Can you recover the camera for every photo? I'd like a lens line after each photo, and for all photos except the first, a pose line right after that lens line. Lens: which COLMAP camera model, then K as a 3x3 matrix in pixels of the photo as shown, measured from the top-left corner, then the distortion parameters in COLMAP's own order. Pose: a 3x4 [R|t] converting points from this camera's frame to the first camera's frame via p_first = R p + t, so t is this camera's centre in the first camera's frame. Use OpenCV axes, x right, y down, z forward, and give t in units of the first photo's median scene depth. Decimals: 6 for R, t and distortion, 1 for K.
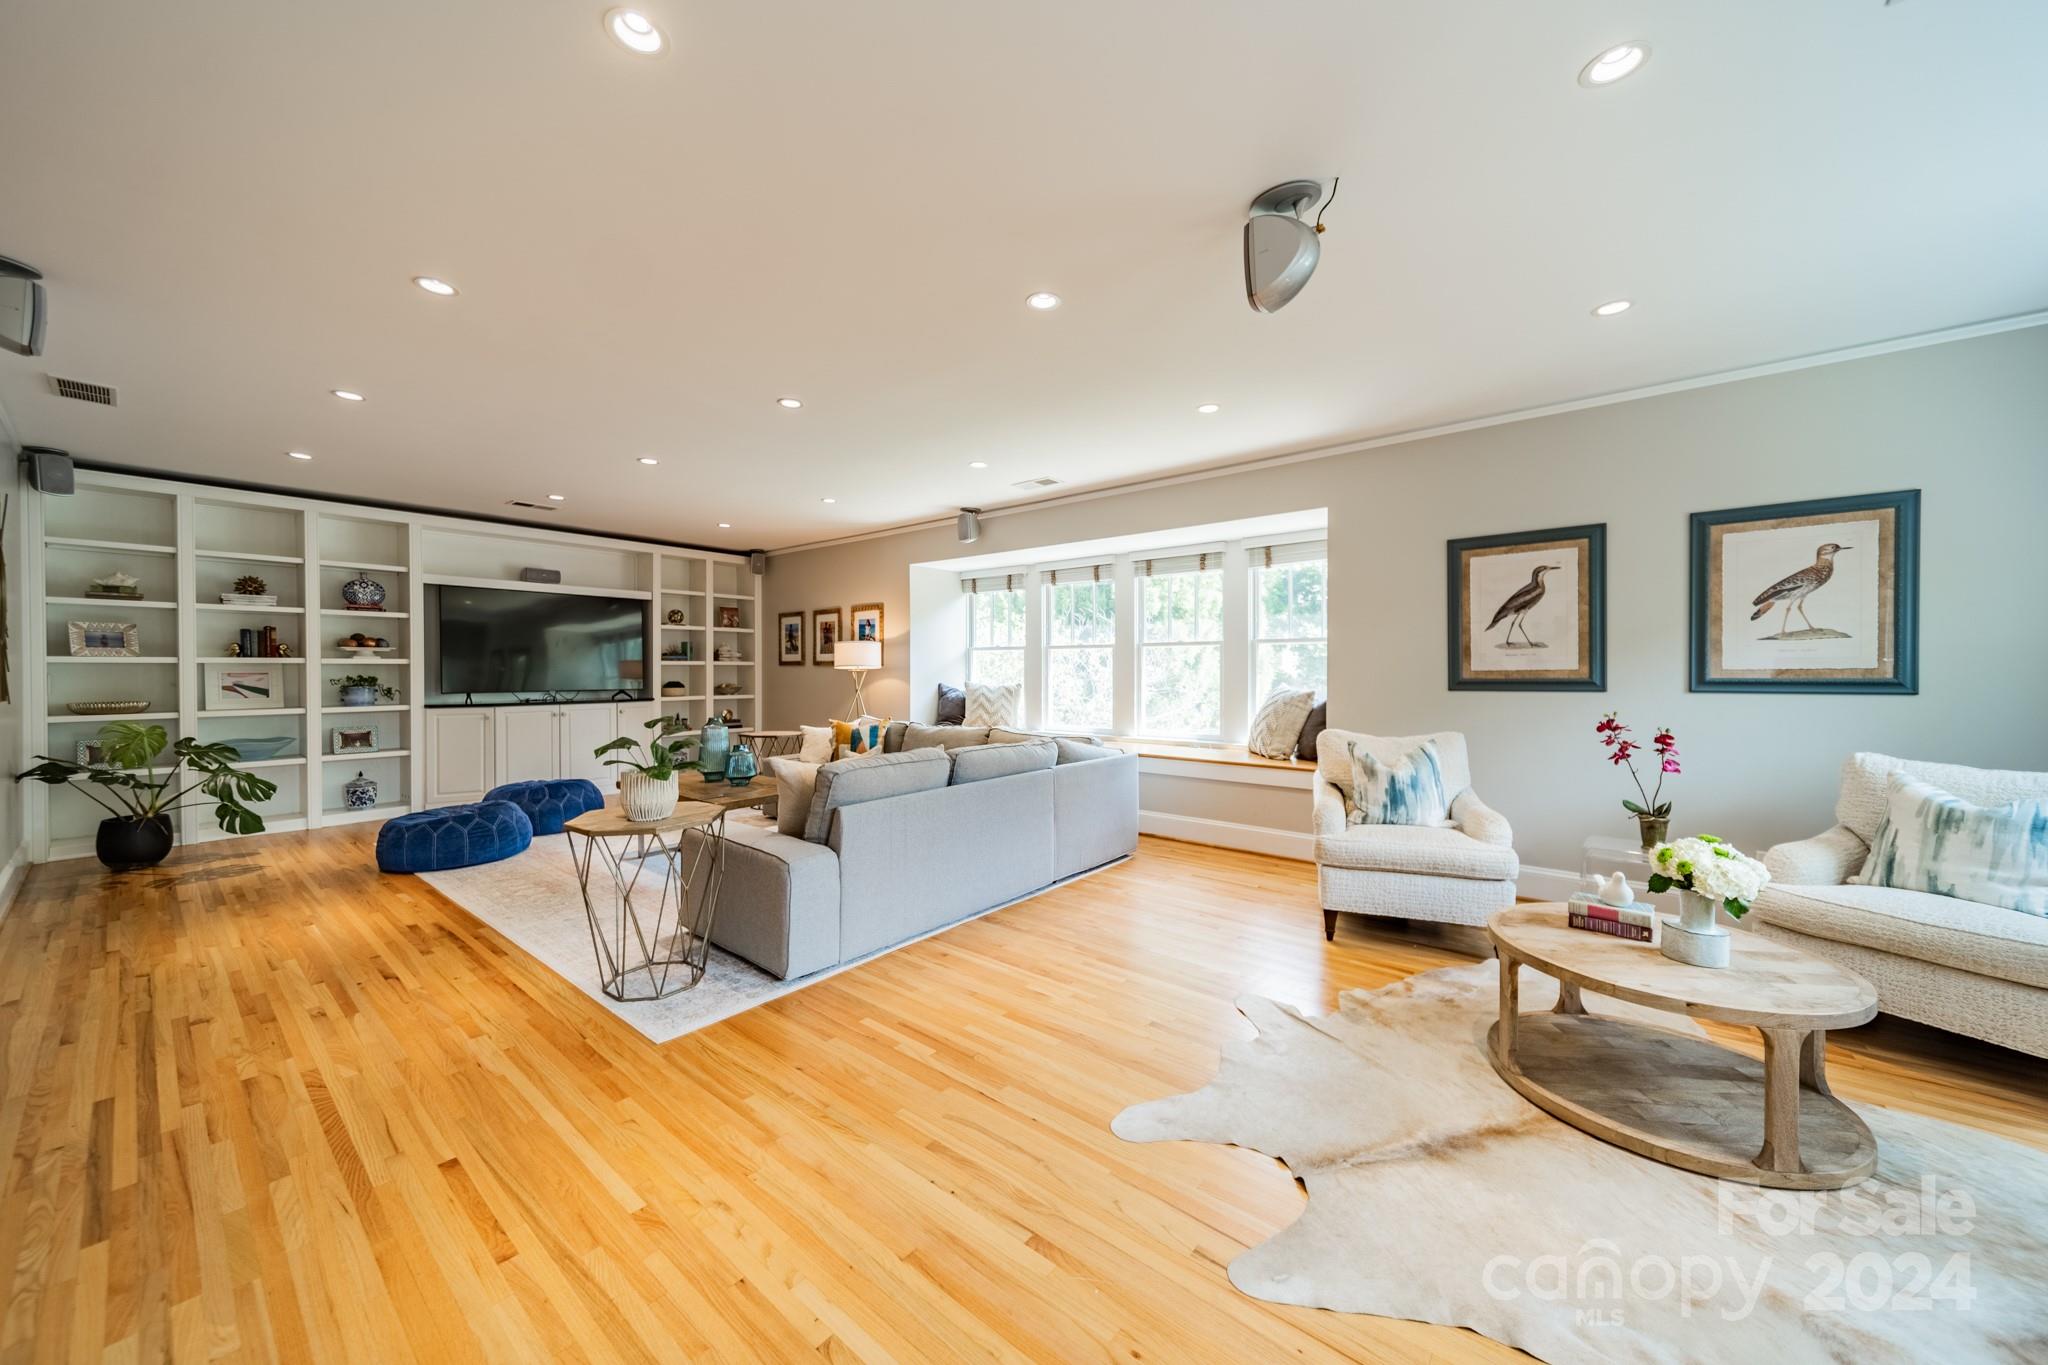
lens RADIAL K [[726.7, 0, 1026.0], [0, 726.7, 677.5], [0, 0, 1]] dist [0.002511, 0.000027]
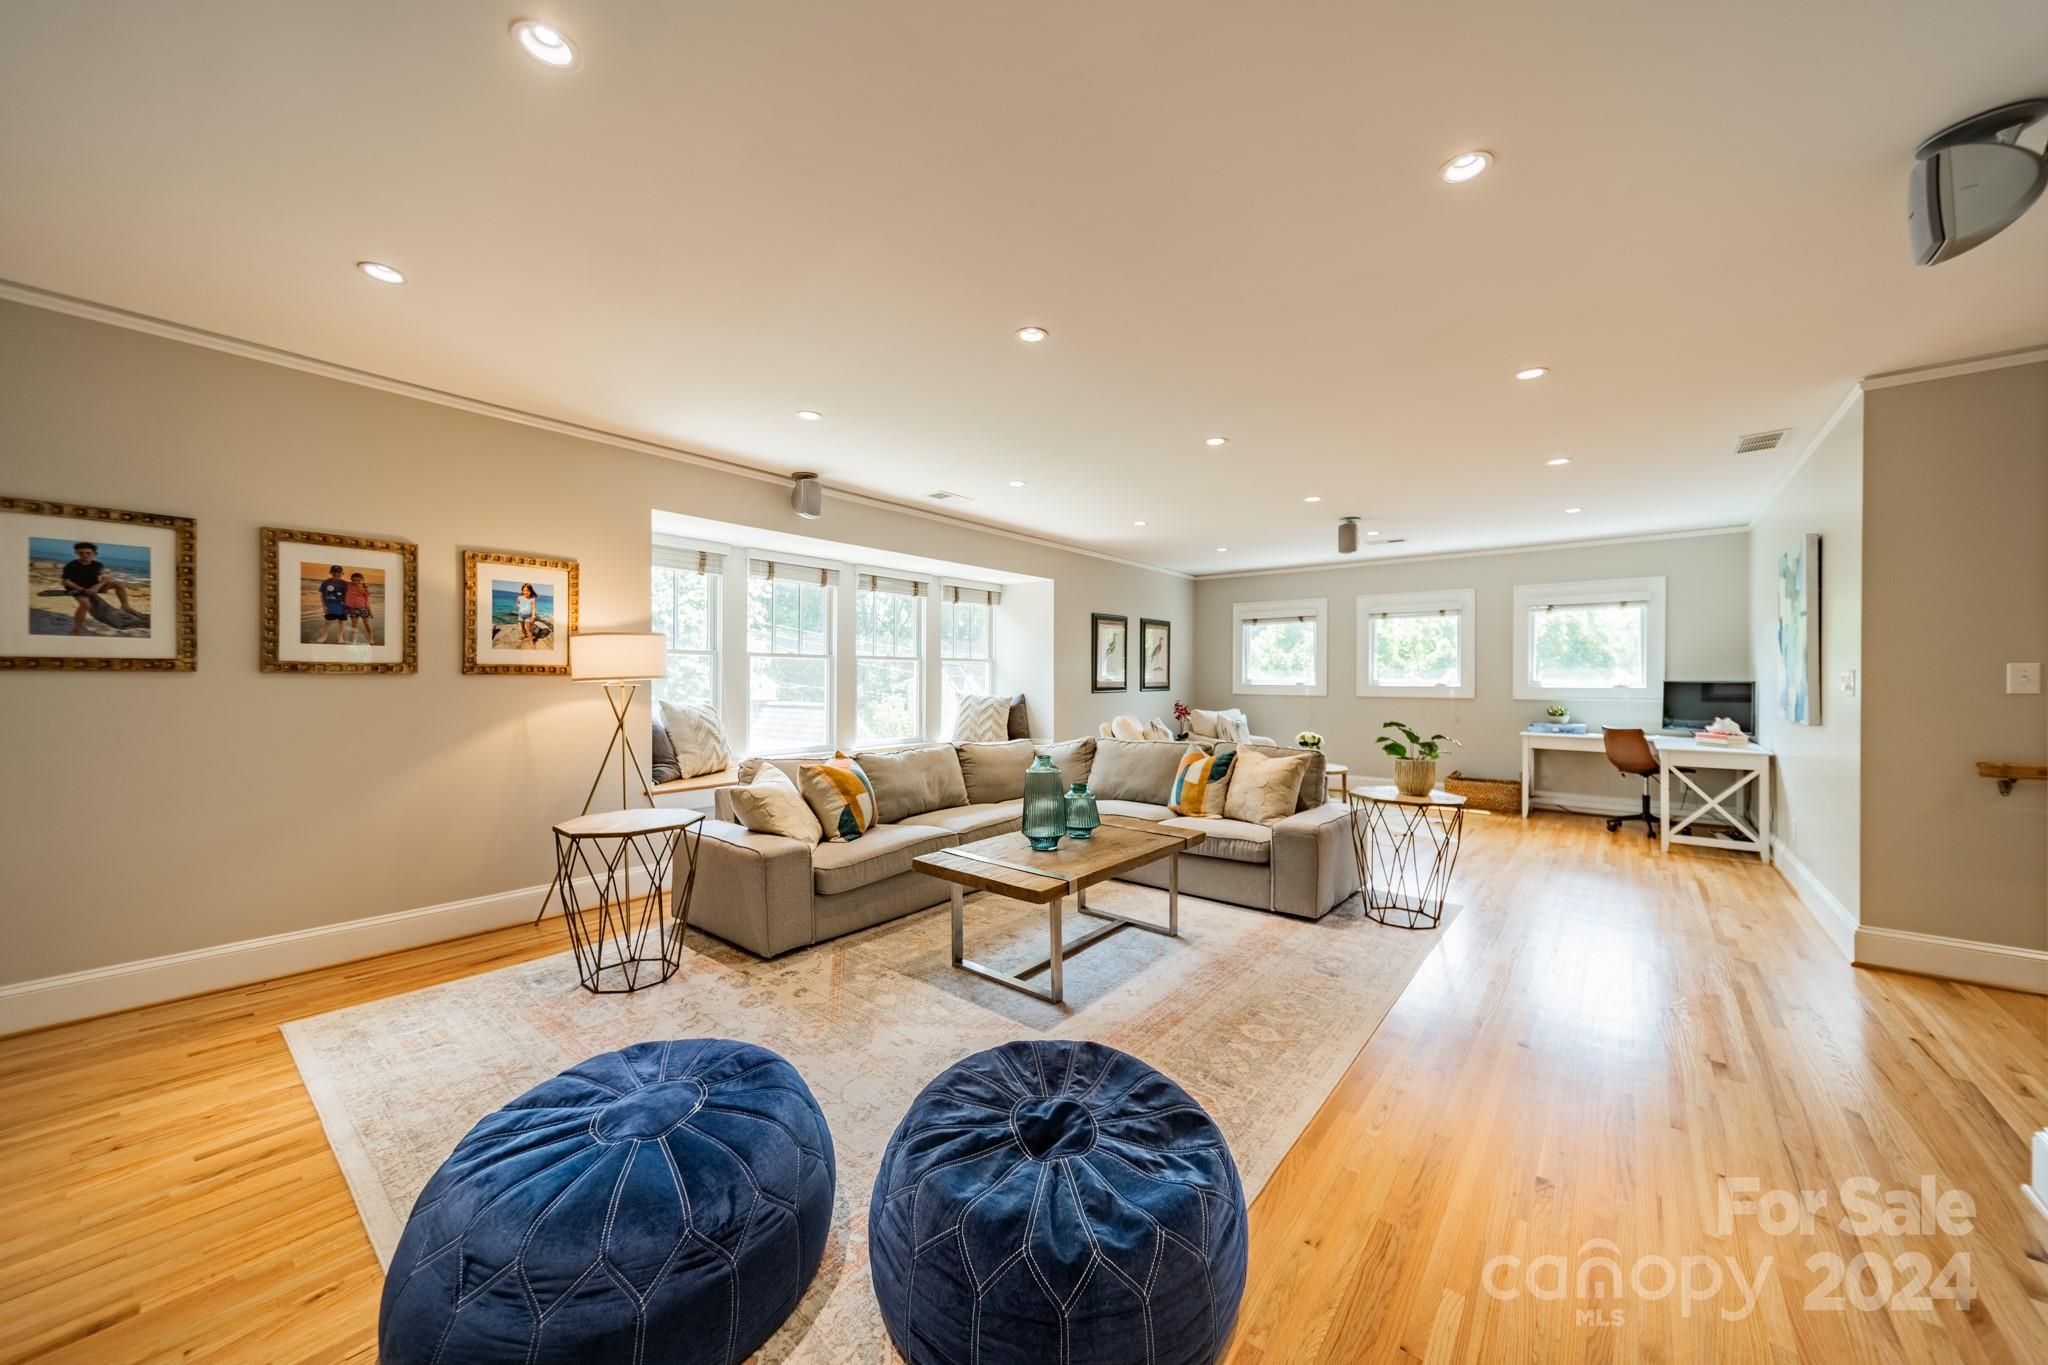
lens RADIAL K [[726.7, 0, 1026.0], [0, 726.7, 677.5], [0, 0, 1]] dist [0.002511, 0.000027]
pose [[0.014053, 0.003932, 0.999894, -0.839991], [0.007557, 0.999963, -0.004039, -0.011785], [-0.999873, 0.007613, 0.014023, 0.754208]]
